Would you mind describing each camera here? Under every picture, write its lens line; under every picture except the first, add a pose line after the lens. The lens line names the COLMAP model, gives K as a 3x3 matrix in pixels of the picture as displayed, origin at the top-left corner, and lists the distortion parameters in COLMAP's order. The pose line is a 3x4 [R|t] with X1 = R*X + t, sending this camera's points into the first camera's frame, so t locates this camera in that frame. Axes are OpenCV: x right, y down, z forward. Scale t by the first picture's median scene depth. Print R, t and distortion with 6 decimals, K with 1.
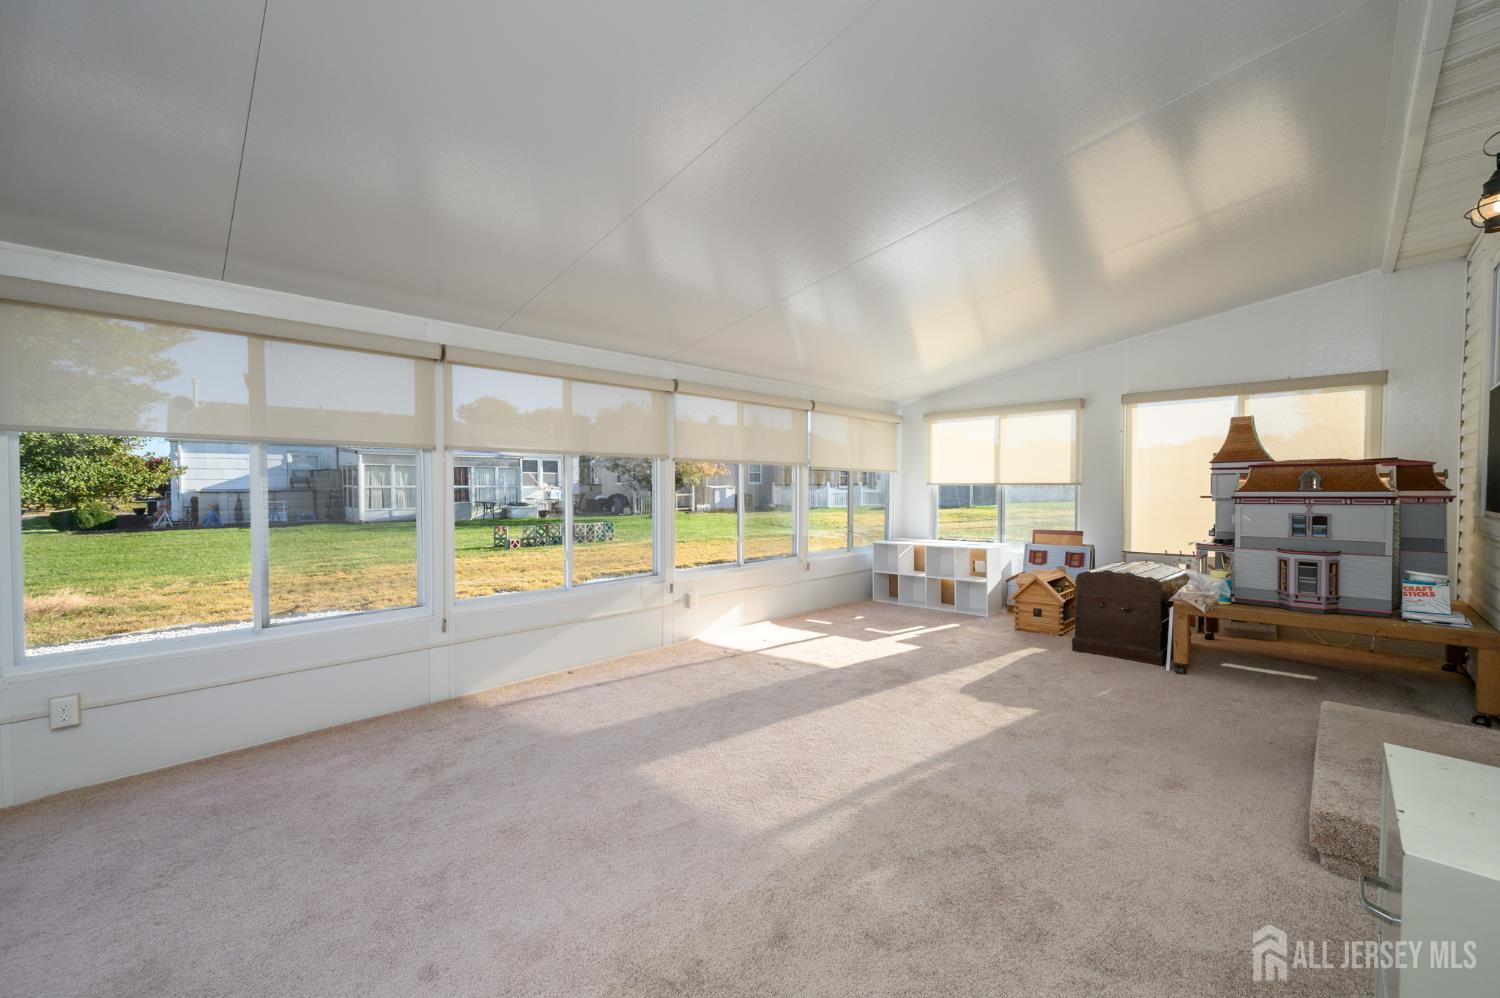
lens RADIAL K [[590.7, 0, 750.6], [0, 590.7, 494.6], [0, 0, 1]] dist [-0.001148, -0.000419]
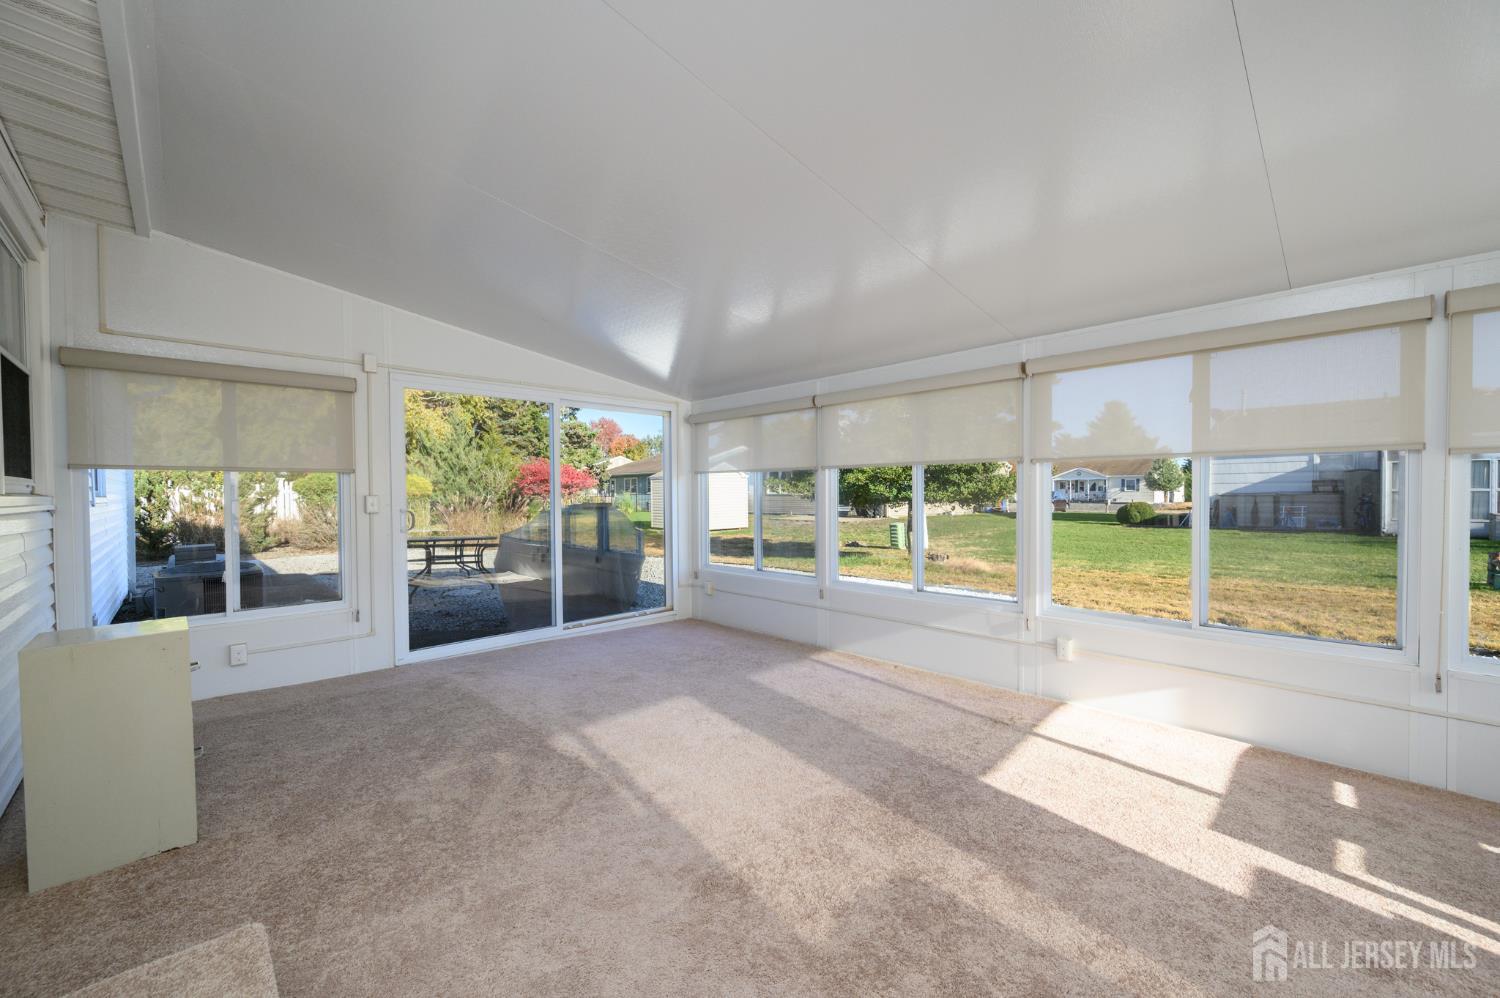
lens RADIAL K [[590.7, 0, 750.6], [0, 590.7, 494.6], [0, 0, 1]] dist [-0.001148, -0.000419]
pose [[-0.012555, 0.004413, -0.999911, 0.752160], [-0.008335, 0.999955, 0.004518, -0.016854], [0.999886, 0.008391, -0.012518, 0.721293]]
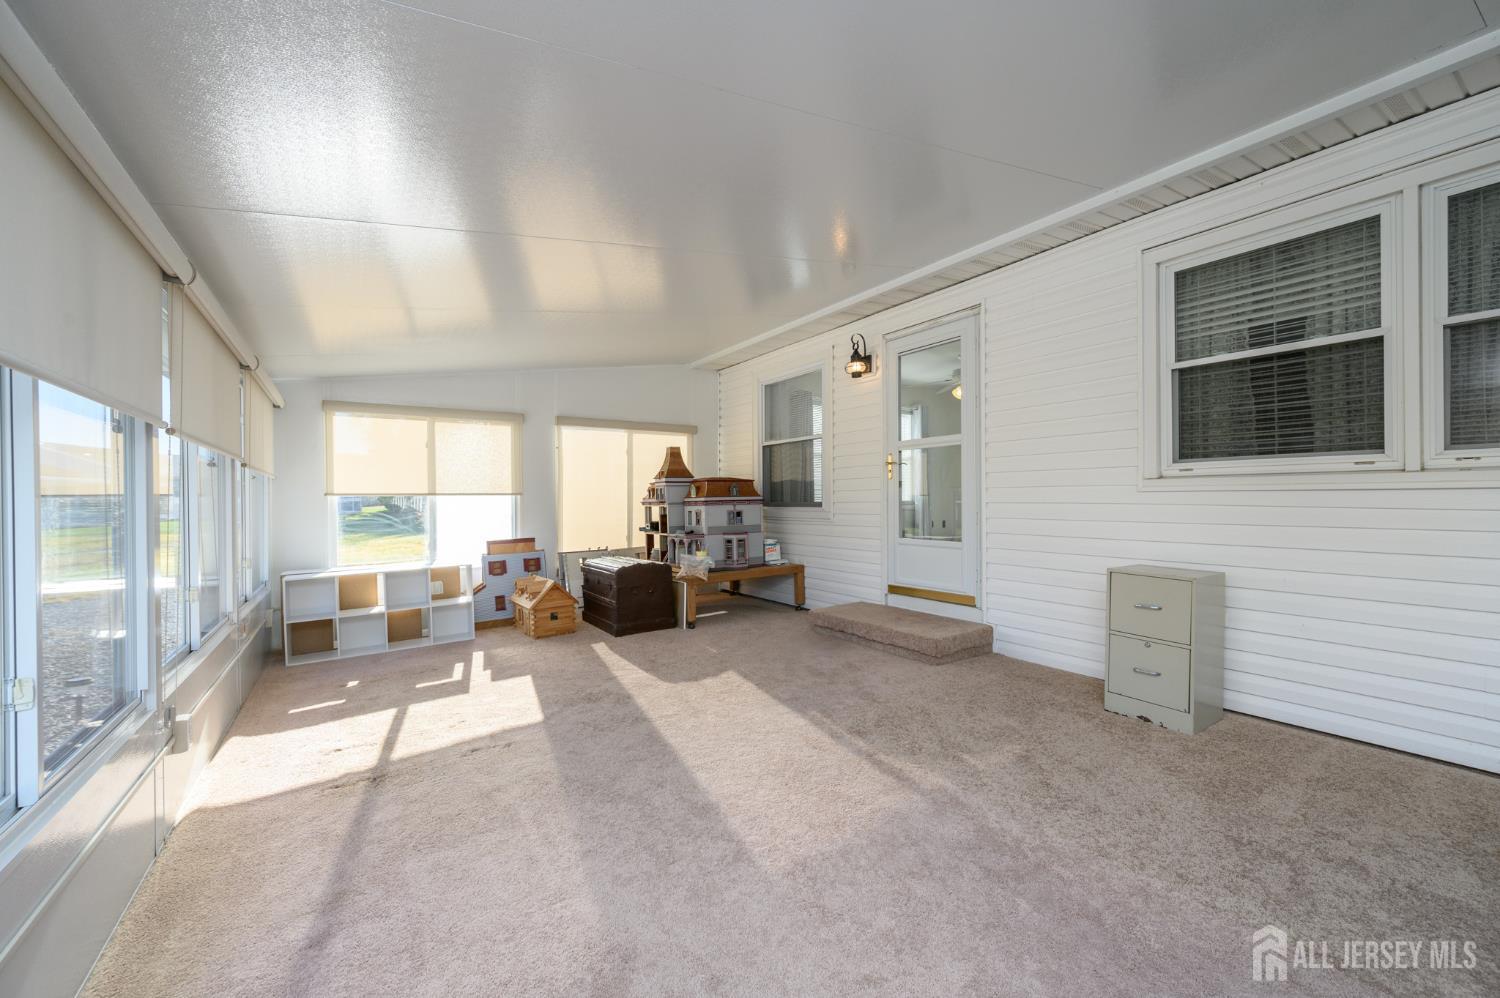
lens RADIAL K [[591.0, 0, 751.3], [0, 591.0, 503.2], [0, 0, 1]] dist [0.000187, -0.000266]
pose [[0.198356, -0.010070, 0.980078, -0.551579], [0.025698, 0.999657, 0.005070, 0.005021], [-0.979793, 0.024180, 0.198547, 0.534608]]
